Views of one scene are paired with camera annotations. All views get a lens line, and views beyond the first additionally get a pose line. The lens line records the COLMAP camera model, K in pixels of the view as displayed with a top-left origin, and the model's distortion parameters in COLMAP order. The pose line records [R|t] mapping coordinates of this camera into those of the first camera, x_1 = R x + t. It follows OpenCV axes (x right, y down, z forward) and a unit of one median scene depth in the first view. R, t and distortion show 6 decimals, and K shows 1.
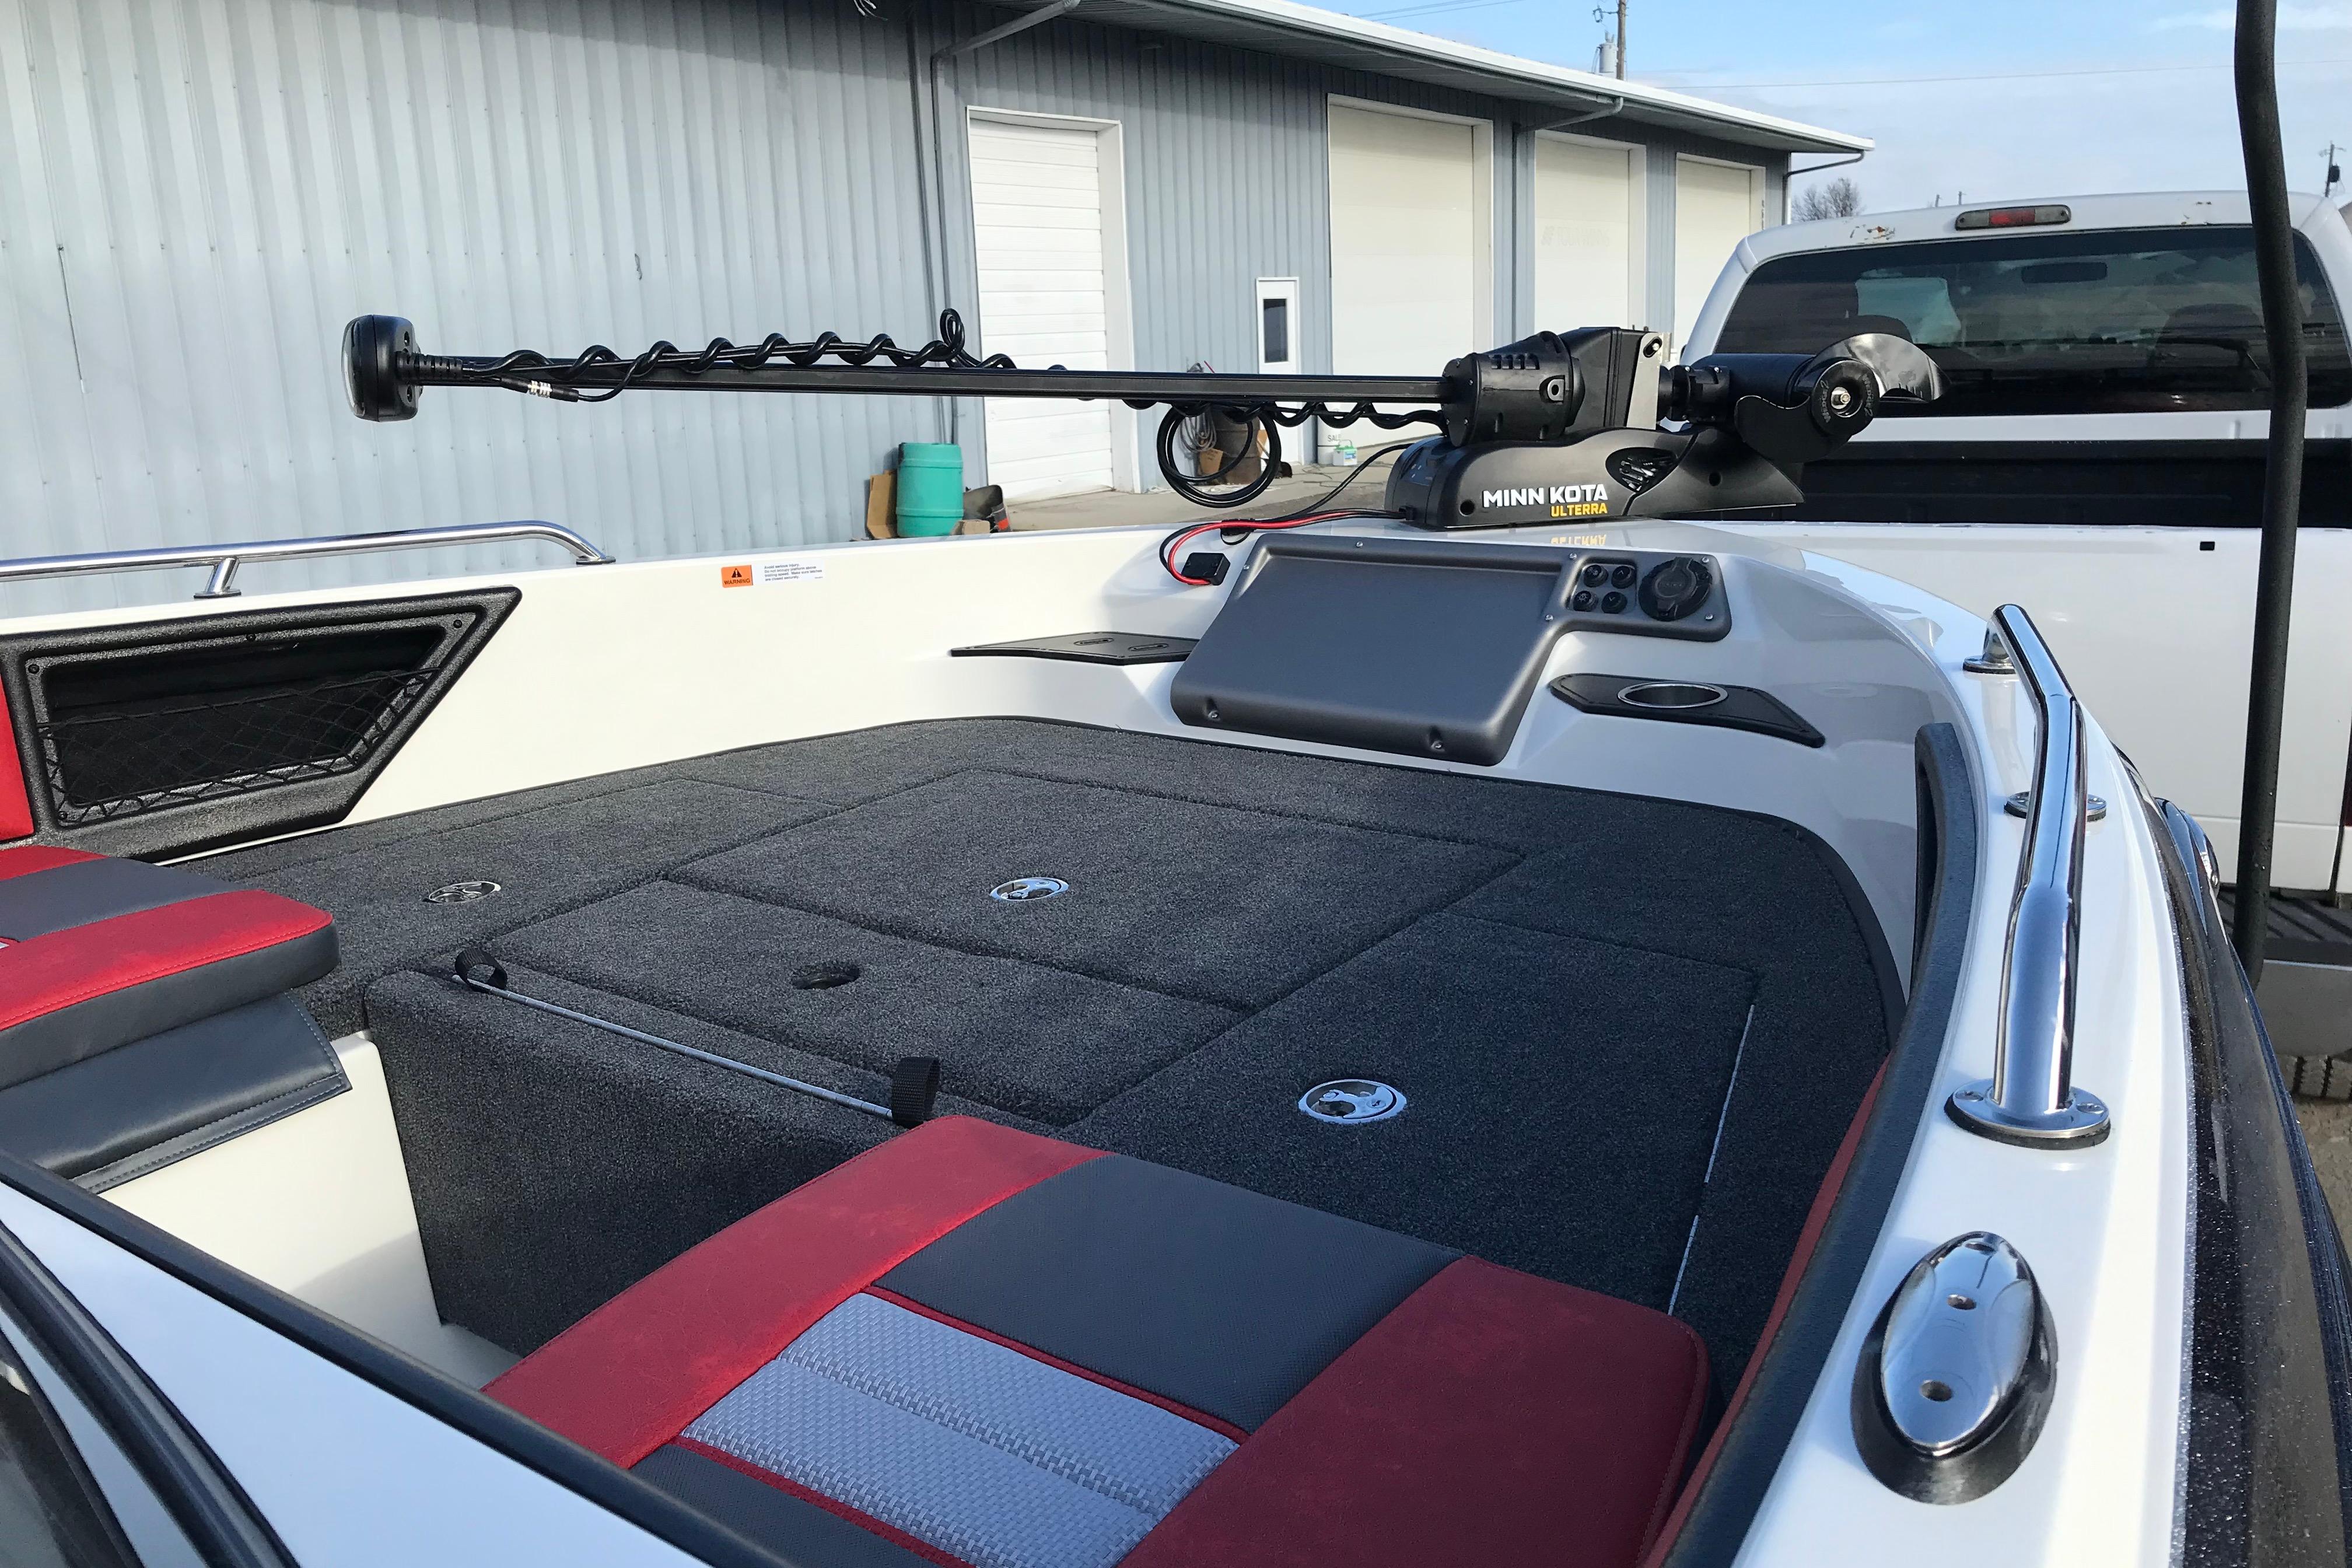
lens RADIAL K [[1927.7, 0, 1168.9], [0, 1927.7, 781.3], [0, 0, 1]] dist [0.043487, -0.049067]
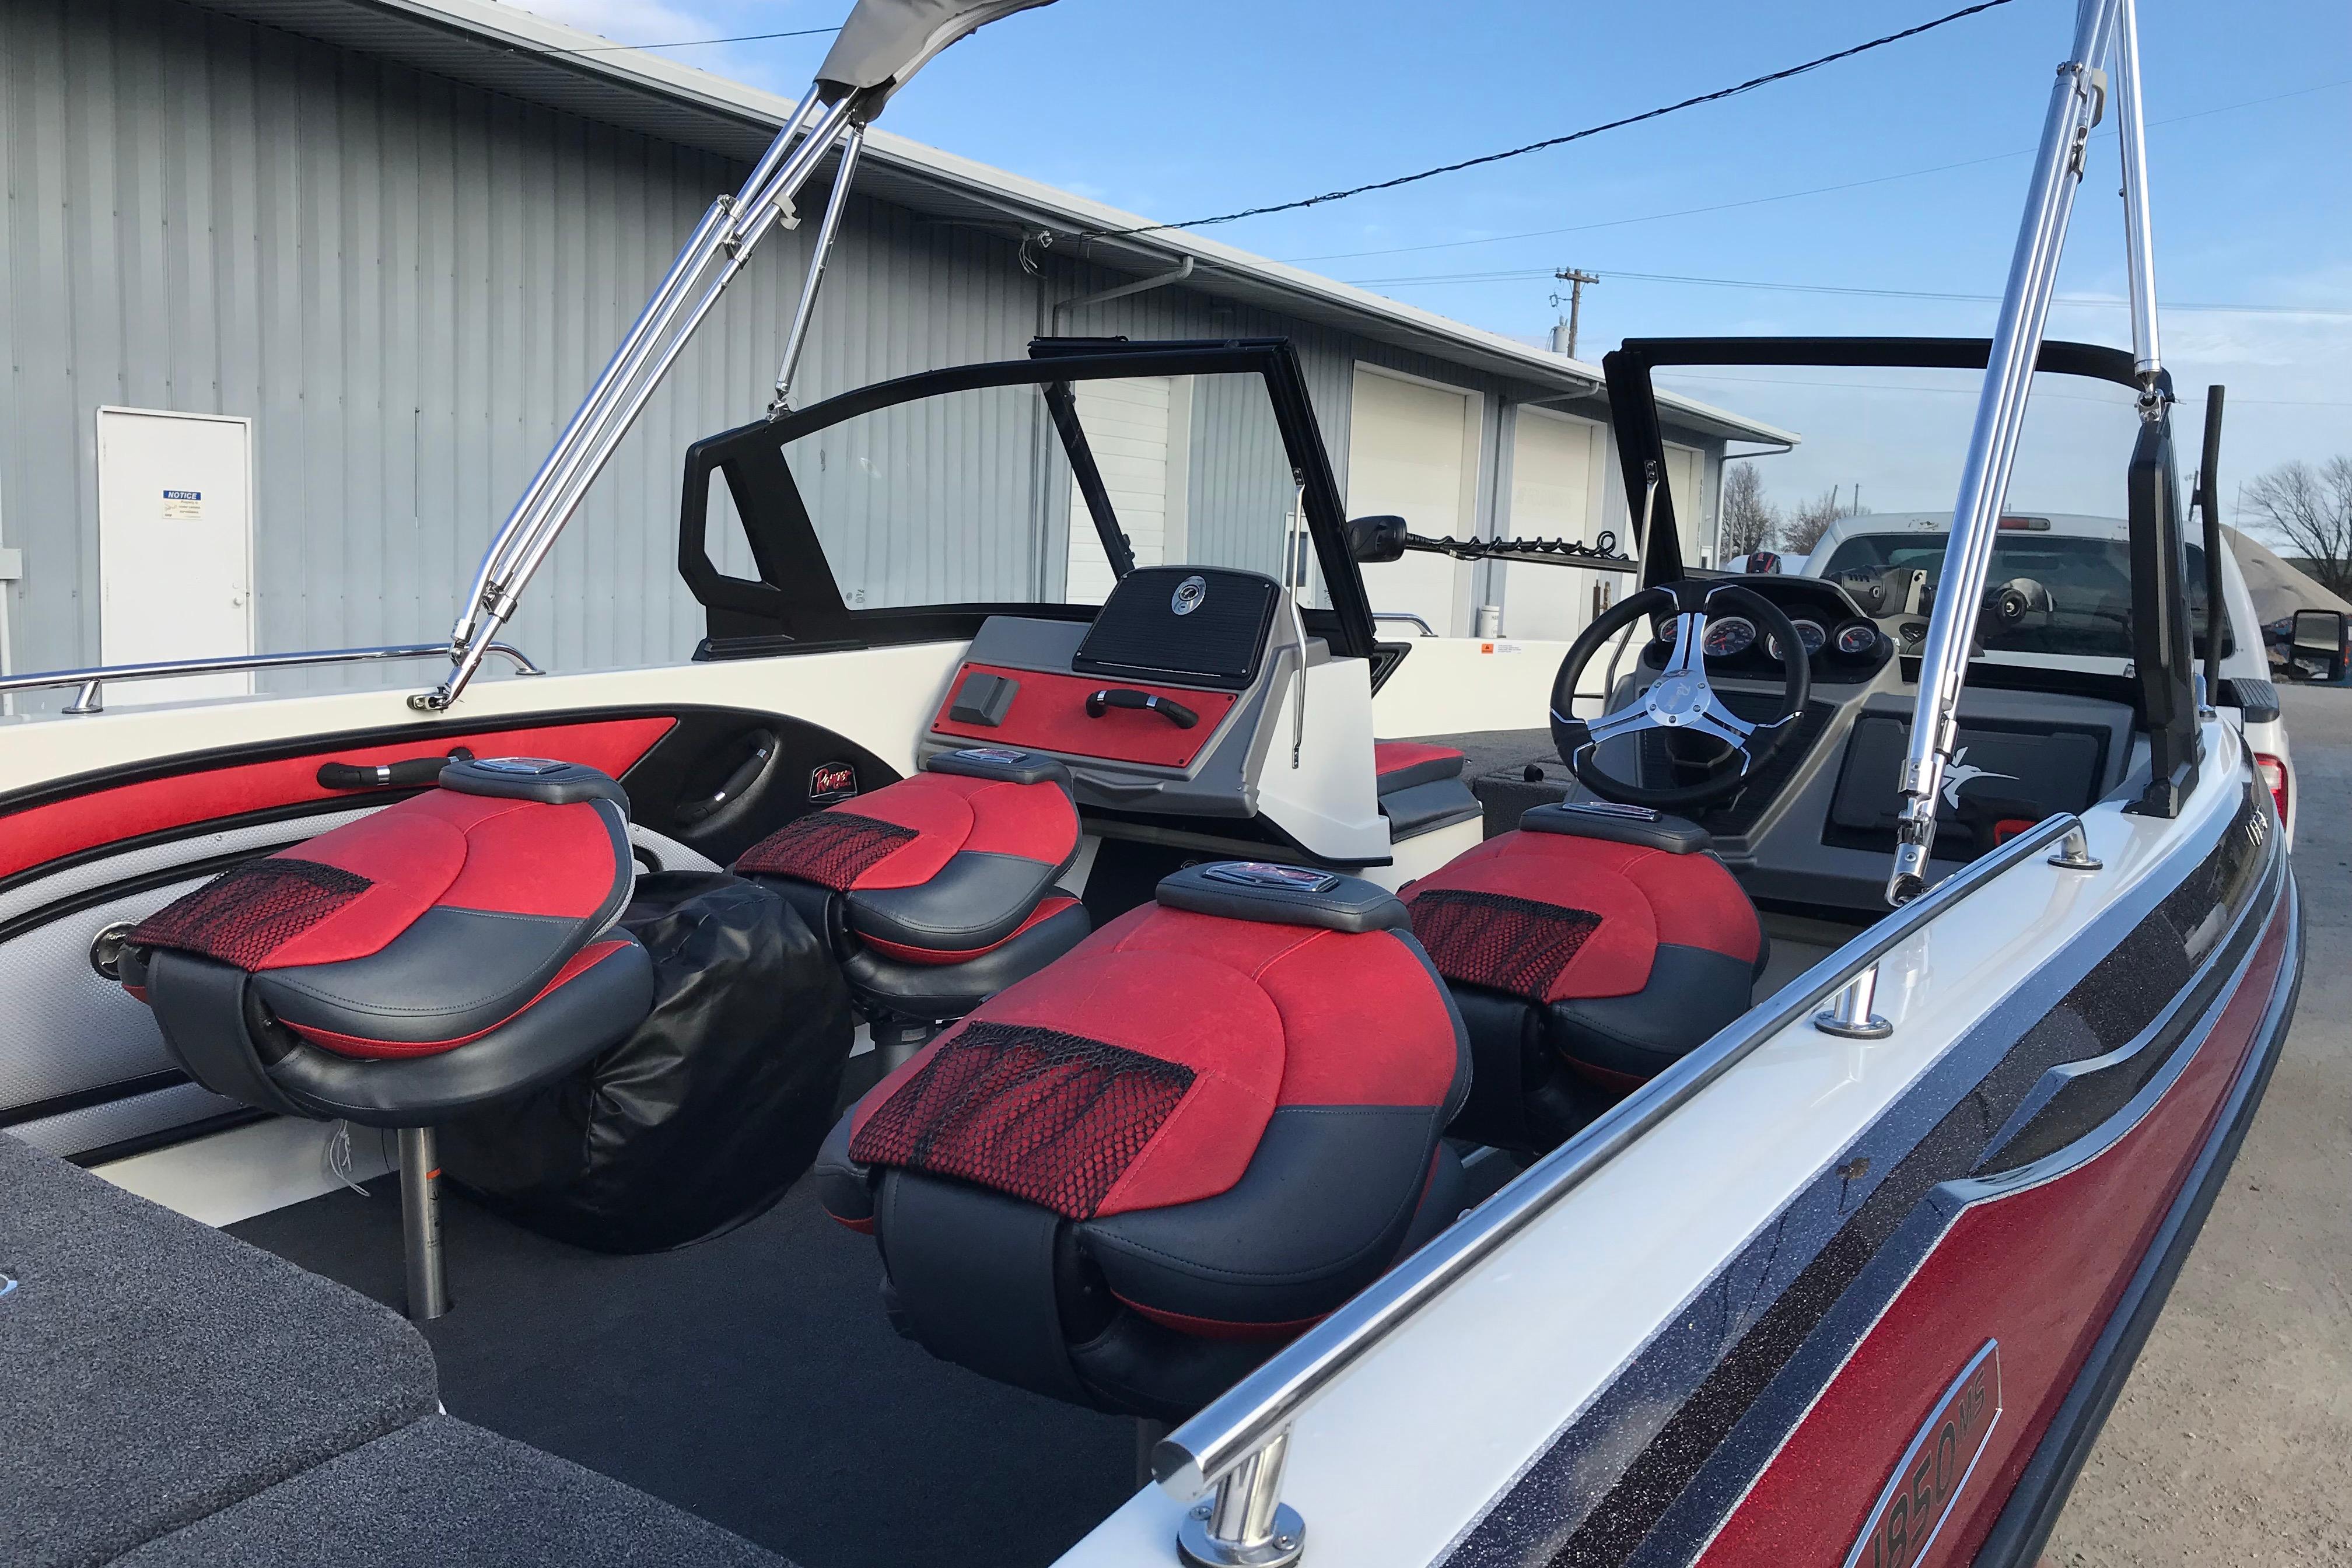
lens RADIAL K [[1928.3, 0, 1179.7], [0, 1928.3, 774.8], [0, 0, 1]] dist [0.014066, 0.002767]
pose [[0.995474, 0.075588, 0.057593, -0.730929], [-0.068591, 0.990988, -0.115054, 0.320461], [-0.065771, 0.110583, 0.991688, -1.130572]]
